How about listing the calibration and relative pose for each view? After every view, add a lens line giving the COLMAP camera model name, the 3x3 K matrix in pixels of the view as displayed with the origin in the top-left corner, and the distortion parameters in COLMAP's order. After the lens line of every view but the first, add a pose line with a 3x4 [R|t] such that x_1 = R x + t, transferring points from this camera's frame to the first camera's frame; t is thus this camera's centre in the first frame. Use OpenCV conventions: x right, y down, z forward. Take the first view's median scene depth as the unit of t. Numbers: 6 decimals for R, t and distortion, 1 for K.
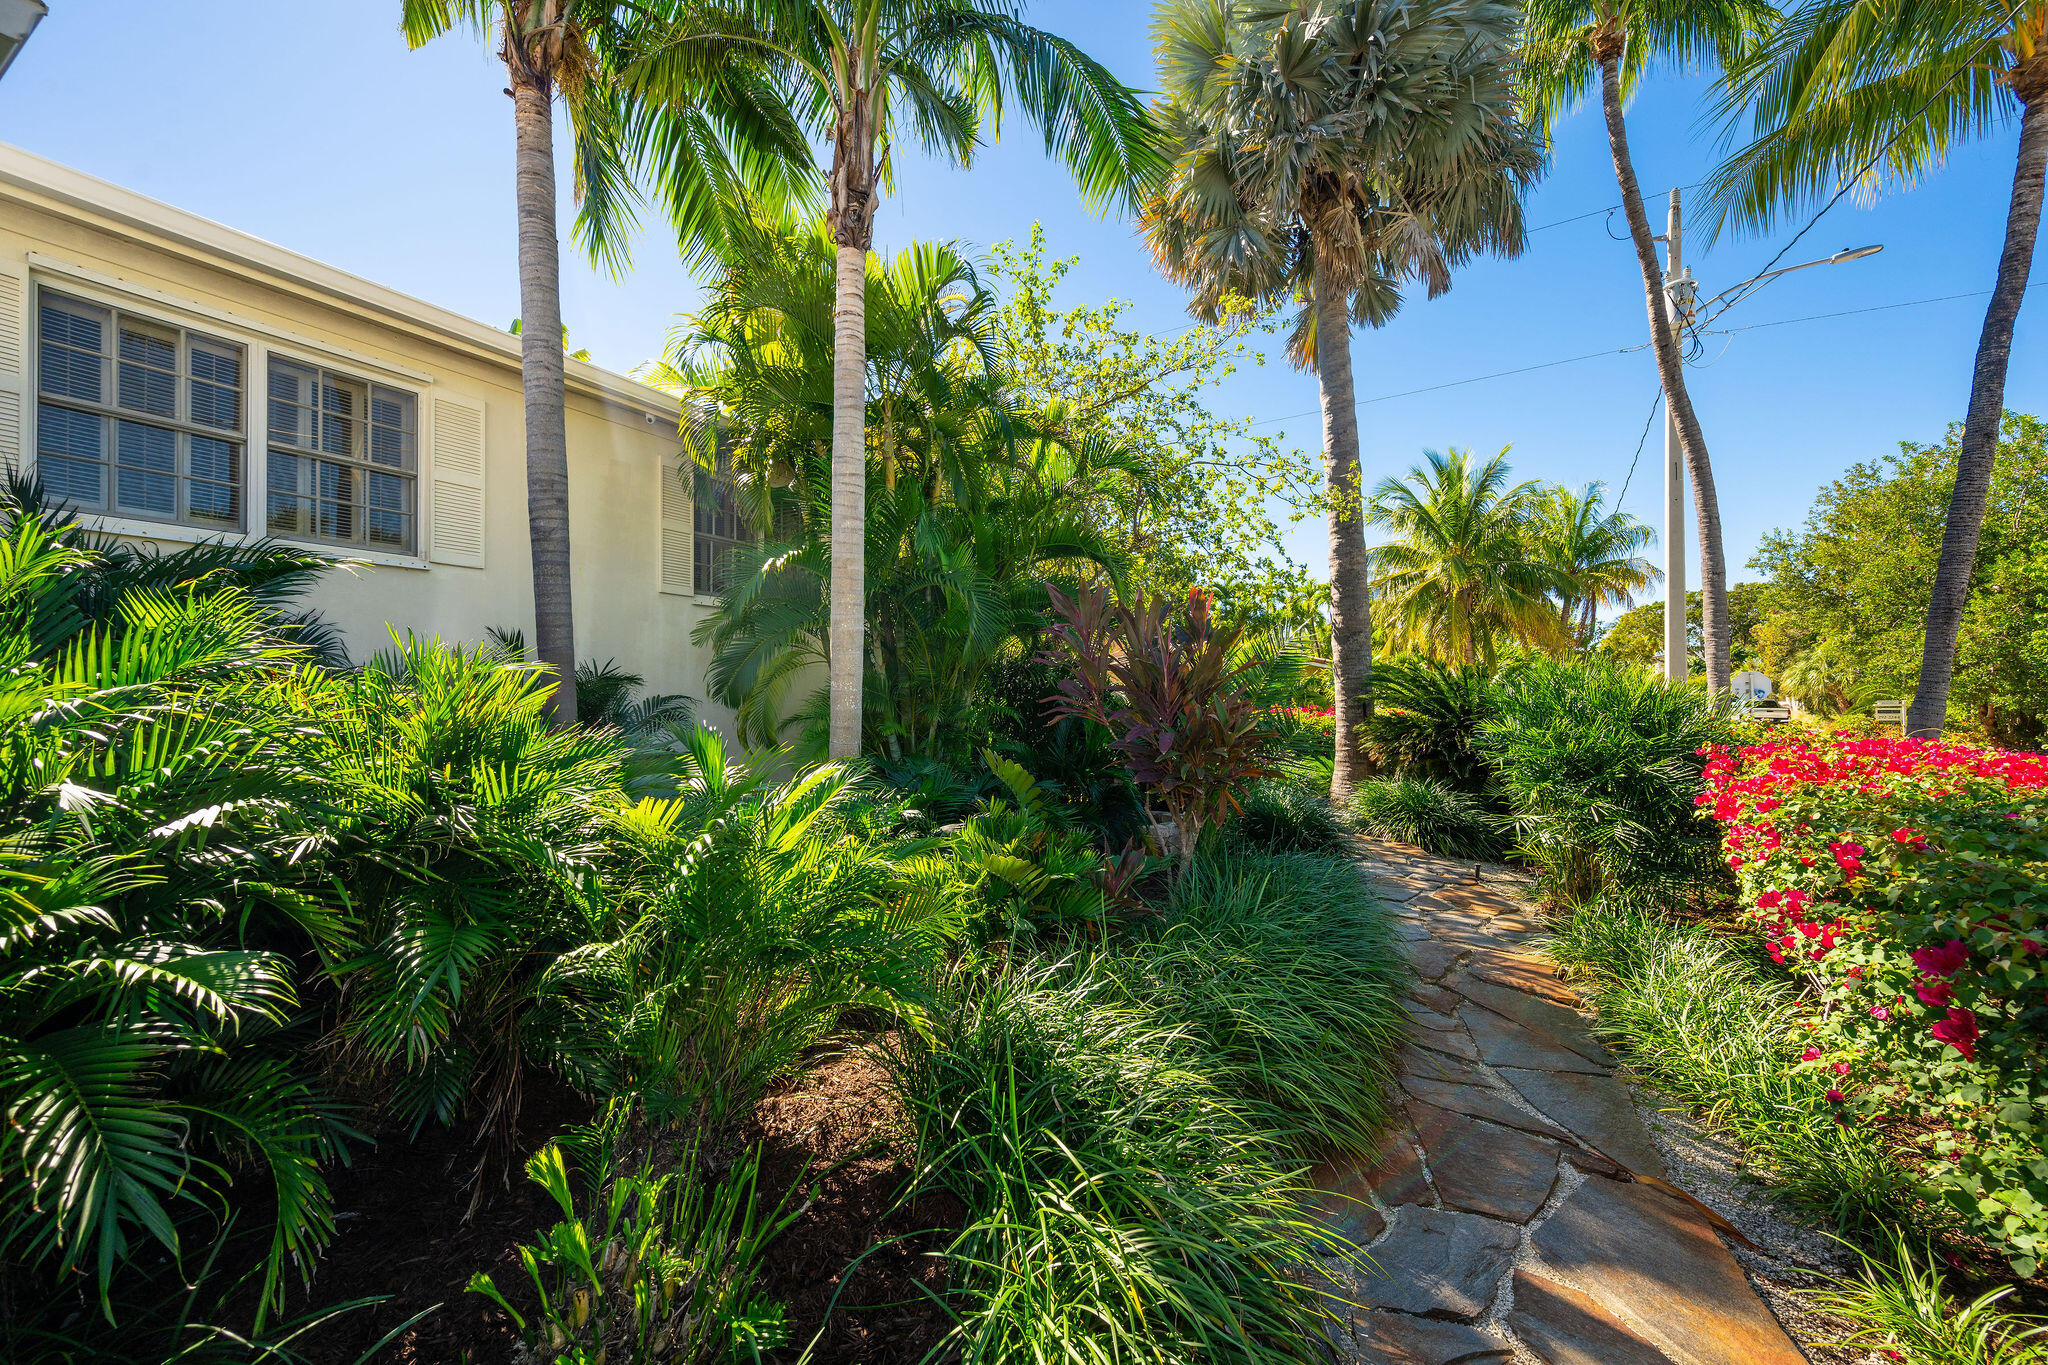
lens RADIAL K [[810.0, 0, 1024.9], [0, 810.0, 692.1], [0, 0, 1]] dist [0.001626, 0.000019]
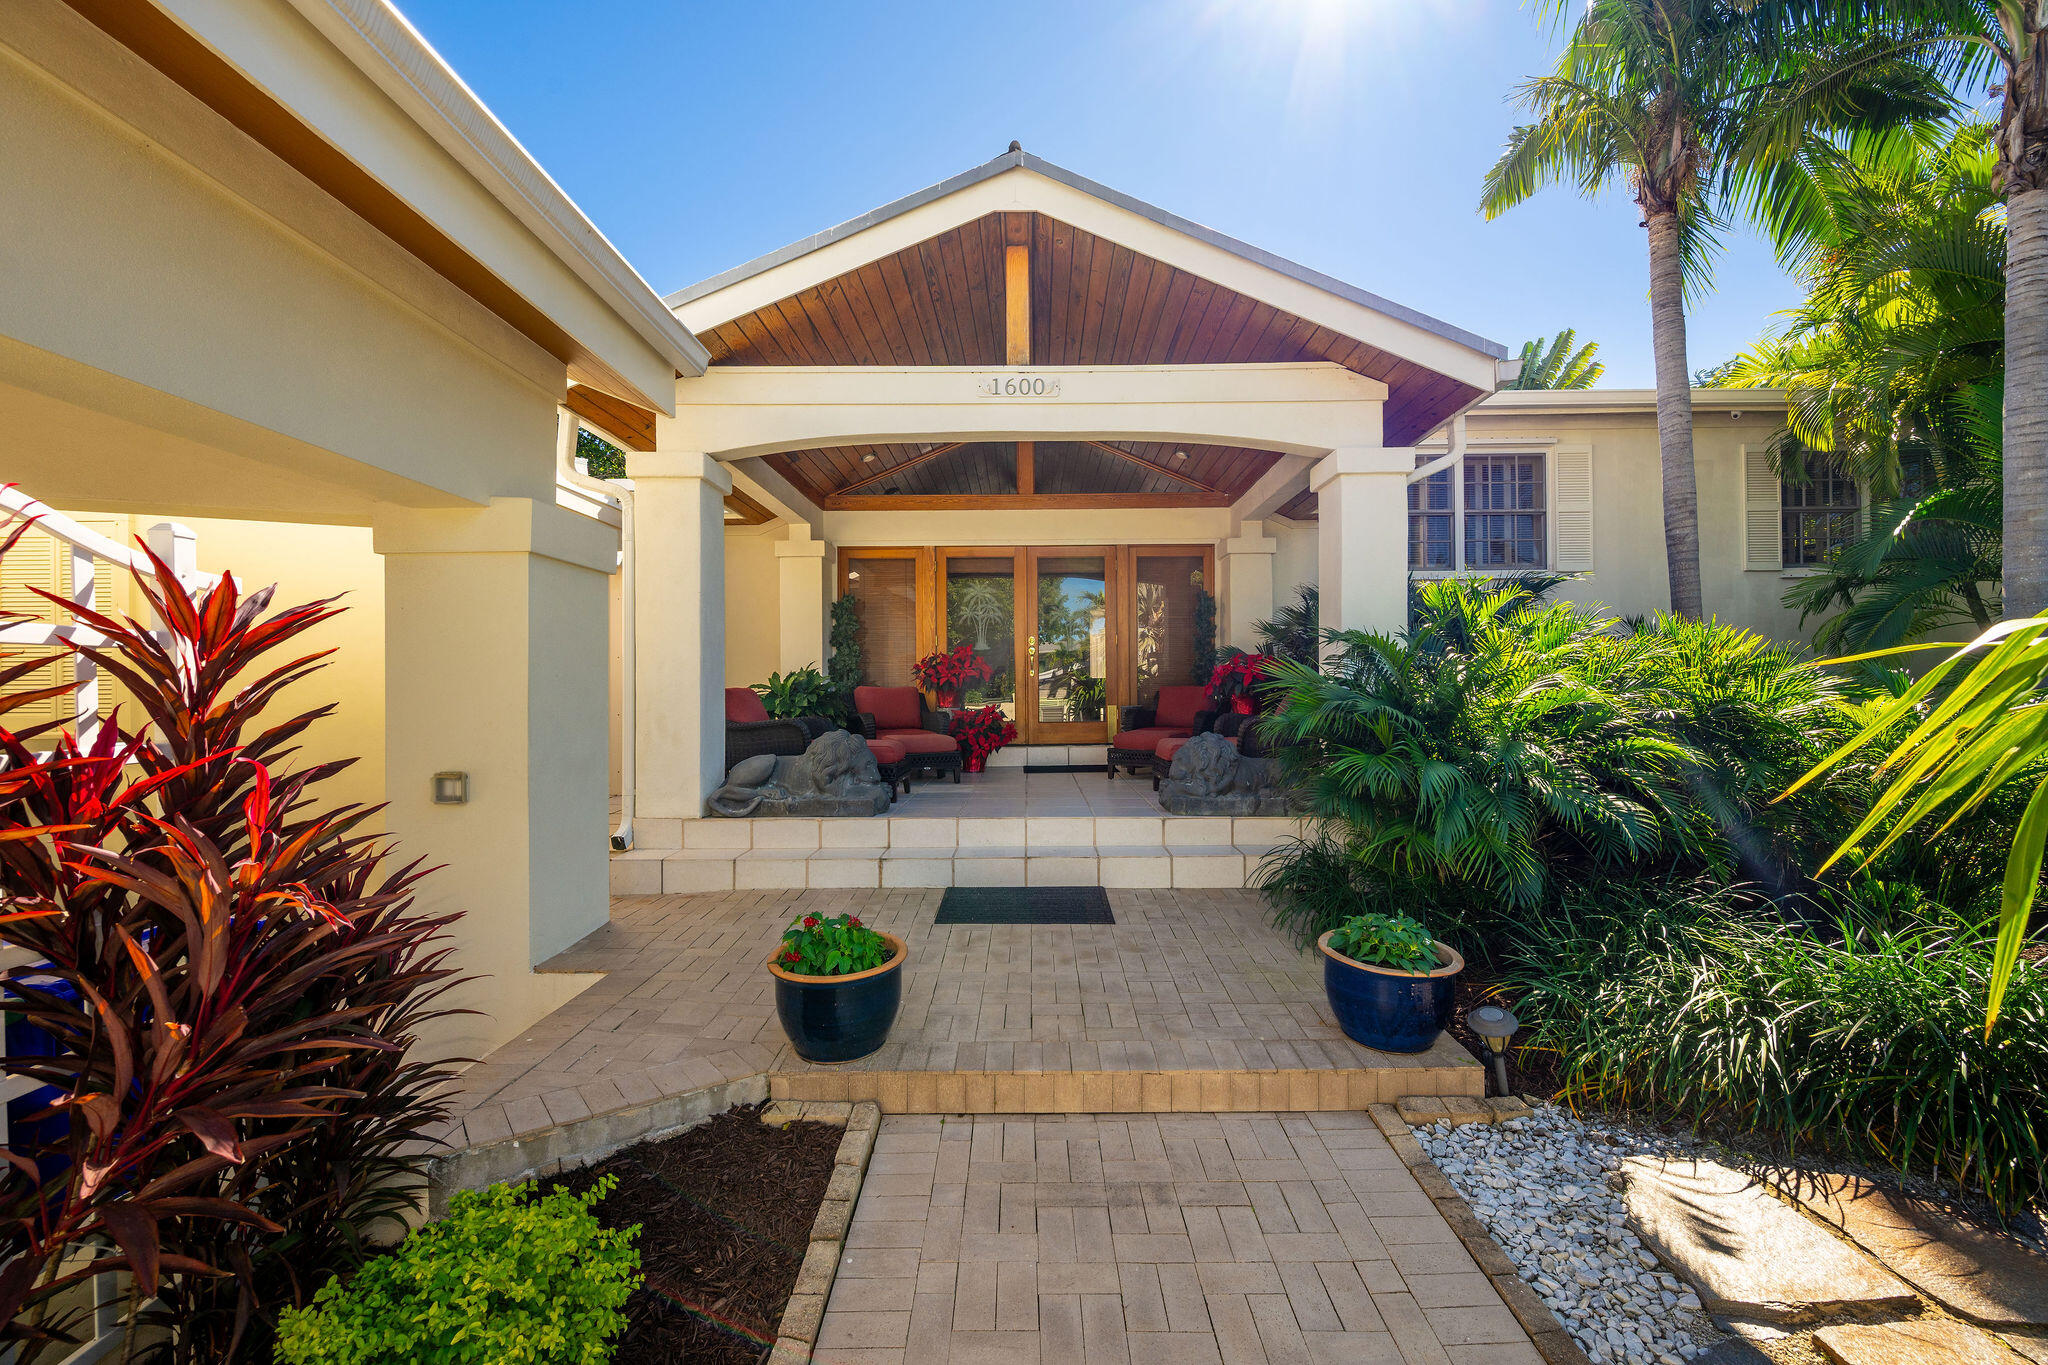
lens RADIAL K [[810.0, 0, 1026.5], [0, 810.0, 688.8], [0, 0, 1]] dist [0.001626, 0.000019]
pose [[0.477008, -0.008947, -0.878853, 0.053289], [0.011196, 0.999929, -0.004103, 0.034705], [0.878828, -0.007883, 0.477074, -0.447012]]
